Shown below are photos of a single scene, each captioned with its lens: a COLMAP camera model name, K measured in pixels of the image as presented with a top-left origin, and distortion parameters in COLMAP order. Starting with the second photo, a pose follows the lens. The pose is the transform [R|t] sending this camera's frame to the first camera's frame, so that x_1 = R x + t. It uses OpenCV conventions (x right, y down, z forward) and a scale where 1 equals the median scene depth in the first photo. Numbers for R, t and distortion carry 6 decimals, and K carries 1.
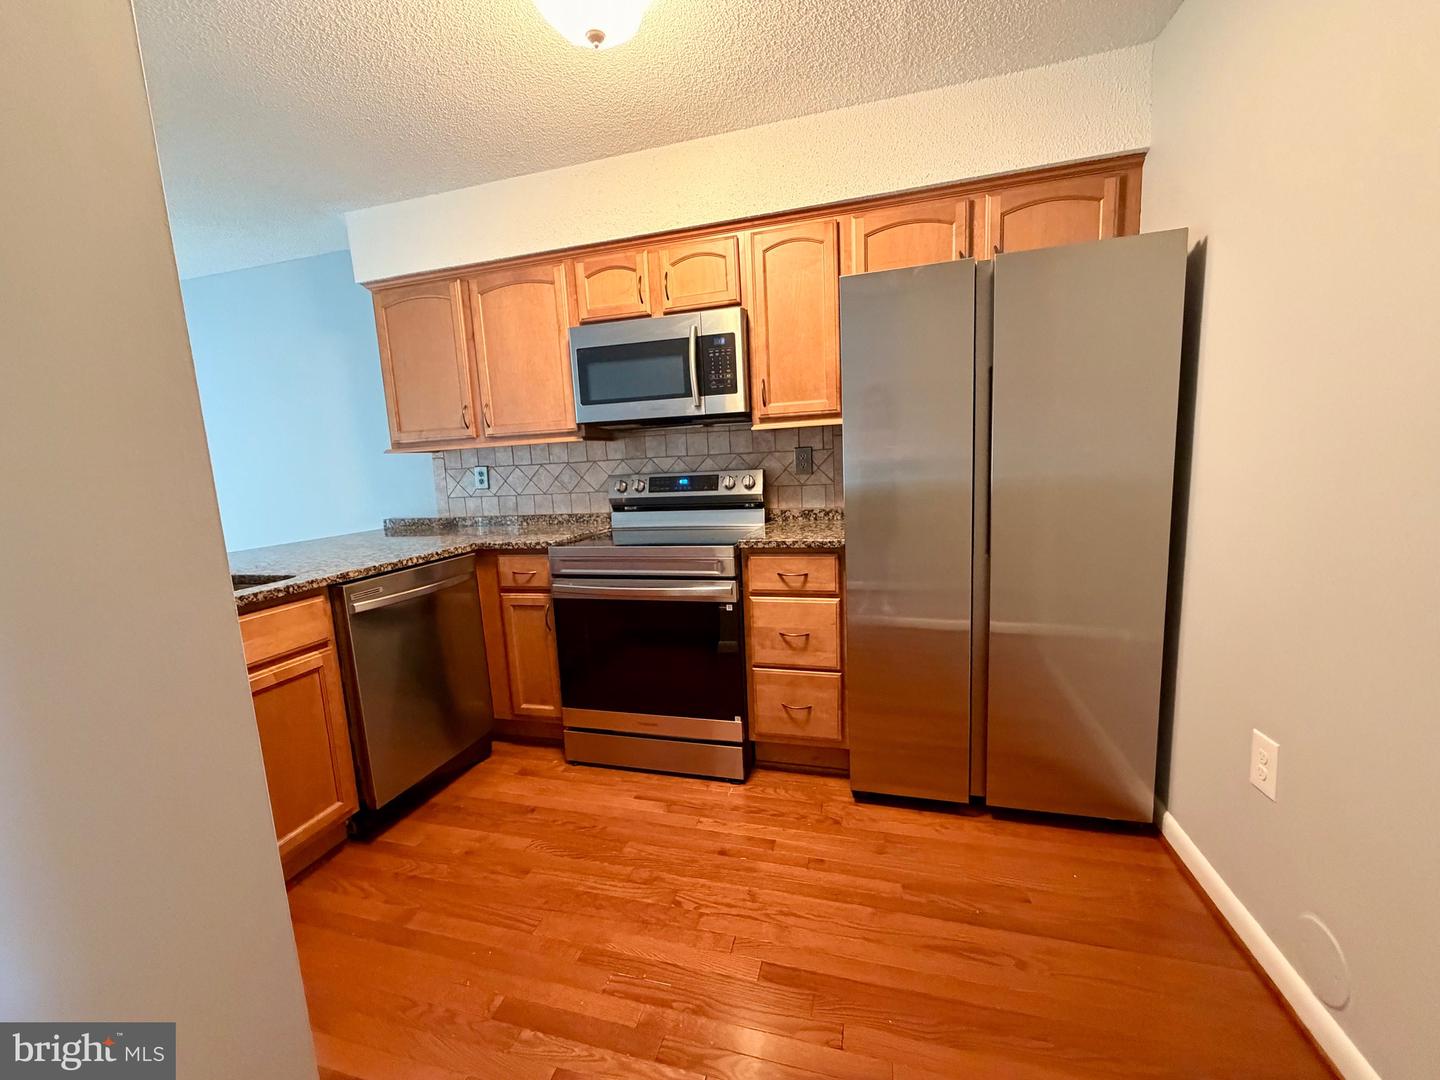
lens RADIAL K [[571.9, 0, 719.7], [0, 571.9, 540.5], [0, 0, 1]] dist [-0.000369, -0.000292]
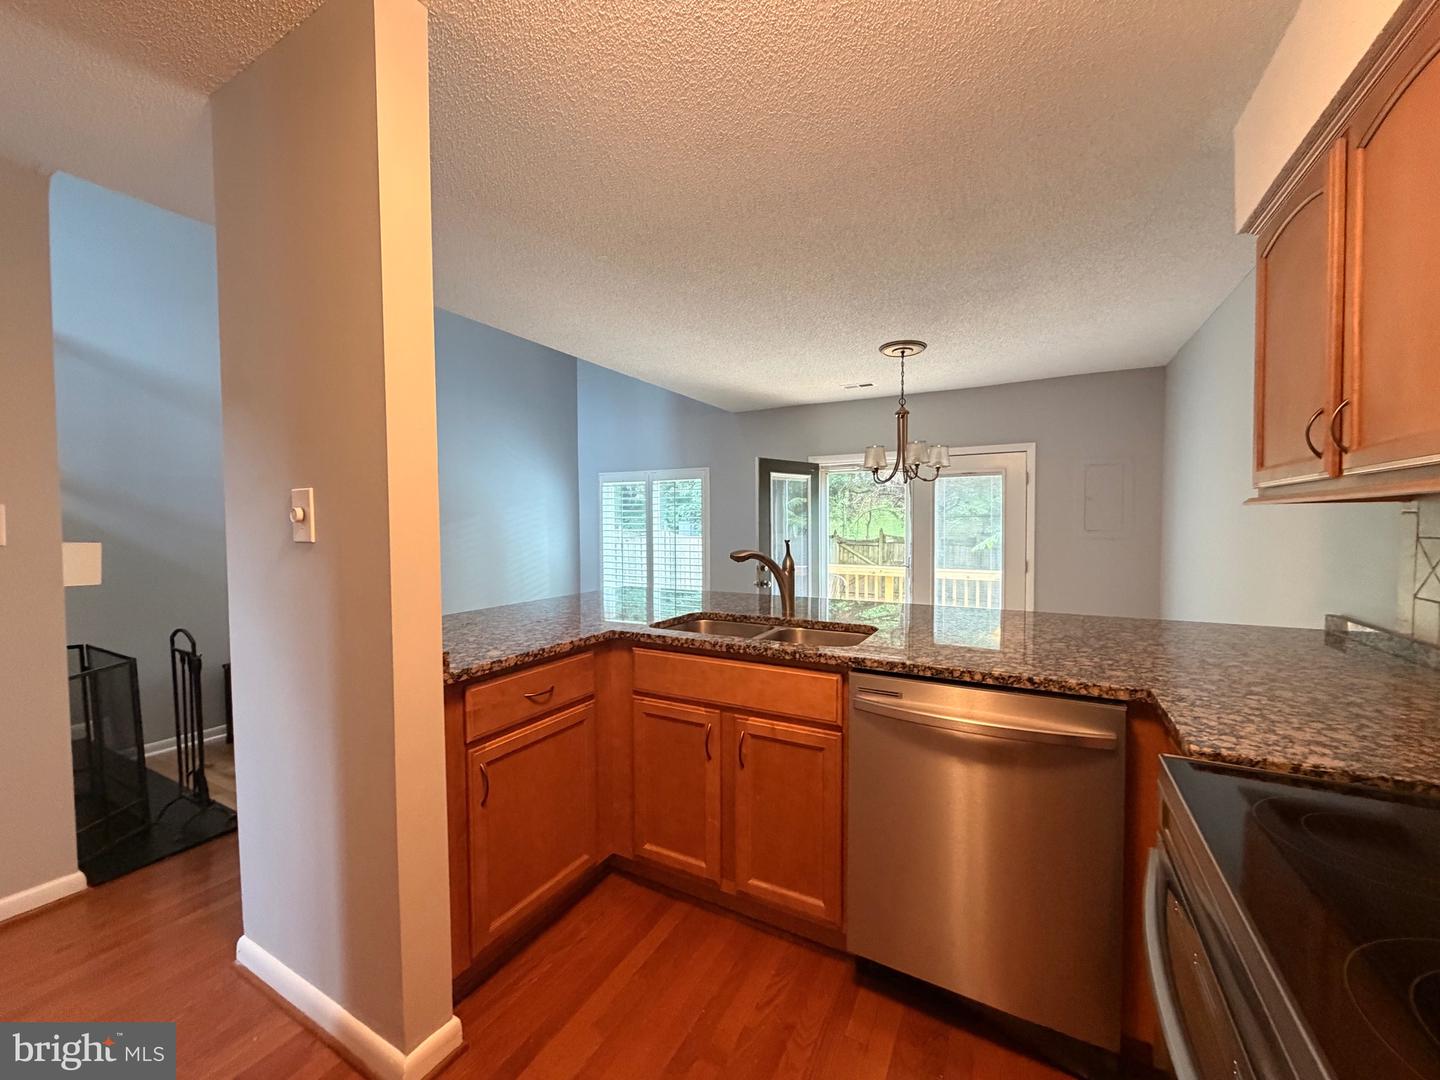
lens RADIAL K [[571.9, 0, 720.1], [0, 571.9, 541.6], [0, 0, 1]] dist [-0.000369, -0.000292]
pose [[-0.247577, 0.080283, -0.965536, 0.162602], [-0.117670, 0.986692, 0.112214, -0.152373], [0.961696, 0.141396, -0.234835, 0.809275]]
